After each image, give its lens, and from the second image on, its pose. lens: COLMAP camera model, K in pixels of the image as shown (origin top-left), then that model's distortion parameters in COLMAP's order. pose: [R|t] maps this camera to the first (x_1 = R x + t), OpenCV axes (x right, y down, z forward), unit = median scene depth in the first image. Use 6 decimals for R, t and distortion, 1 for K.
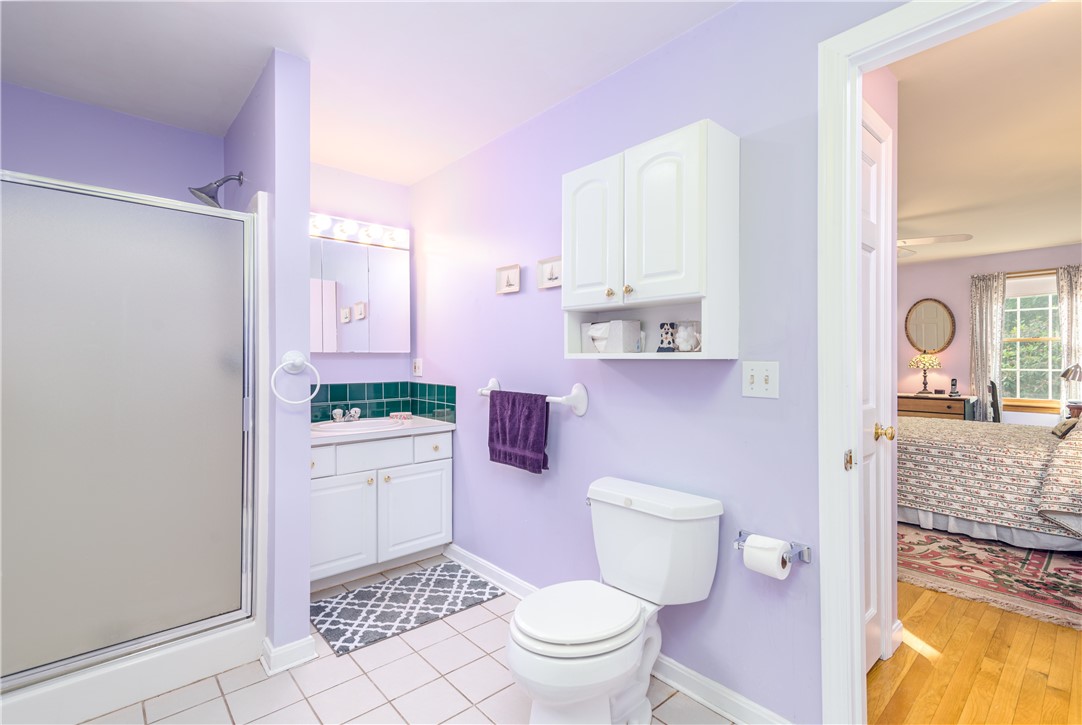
lens RADIAL K [[490.9, 0, 543.1], [0, 490.9, 359.5], [0, 0, 1]] dist [0.018996, -0.002008]
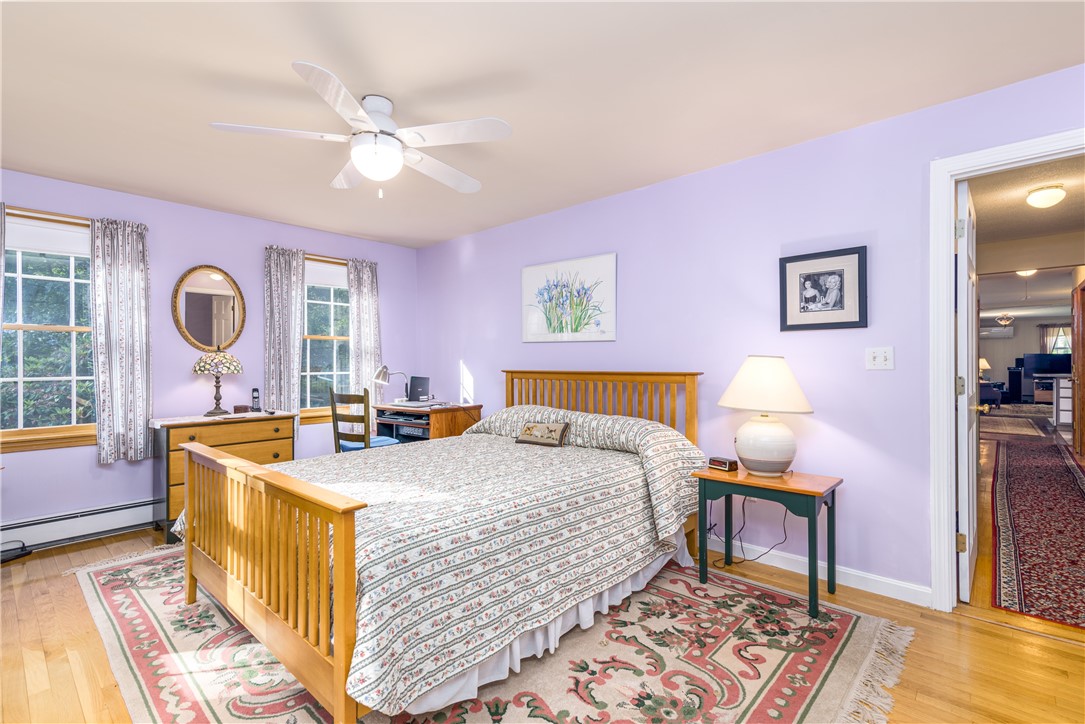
lens RADIAL K [[492.3, 0, 559.5], [0, 492.3, 359.6], [0, 0, 1]] dist [0.018996, -0.002008]
pose [[-0.120701, 0.009014, 0.992648, 0.100374], [-0.000260, 0.999958, -0.009112, 0.005564], [-0.992689, -0.001358, -0.120694, 0.727328]]
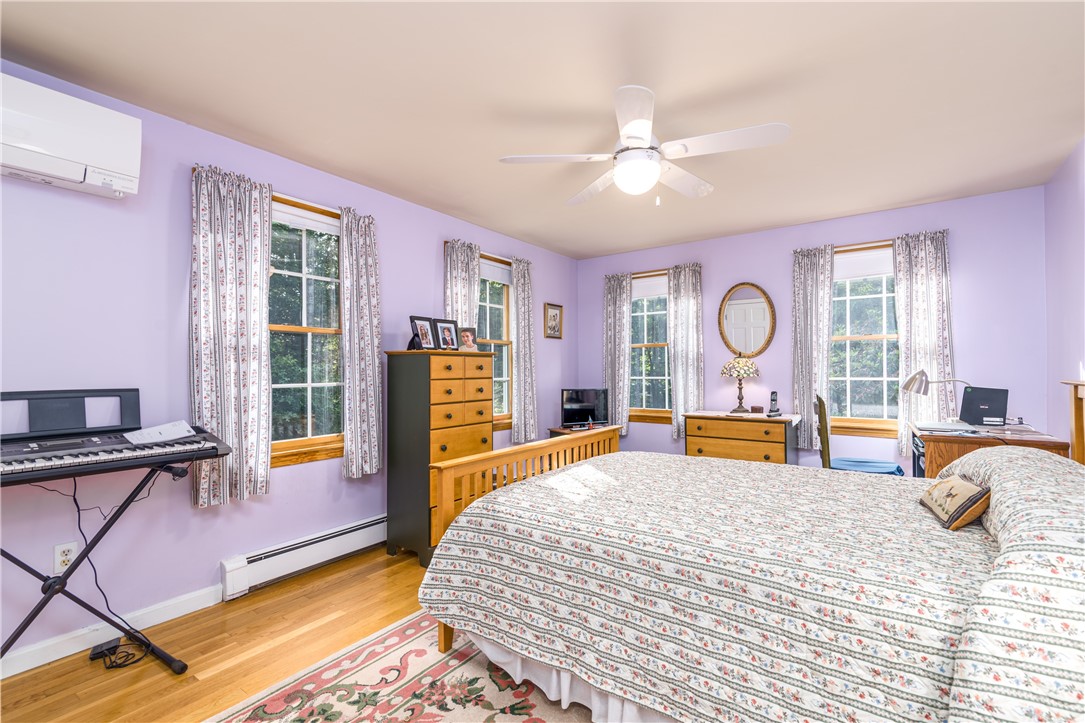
lens RADIAL K [[492.3, 0, 535.9], [0, 492.3, 365.6], [0, 0, 1]] dist [0.018996, -0.002008]
pose [[0.975627, -0.000451, 0.219435, 0.362501], [0.001295, 0.999992, -0.003704, 0.003812], [-0.219432, 0.003898, 0.975620, 0.409397]]
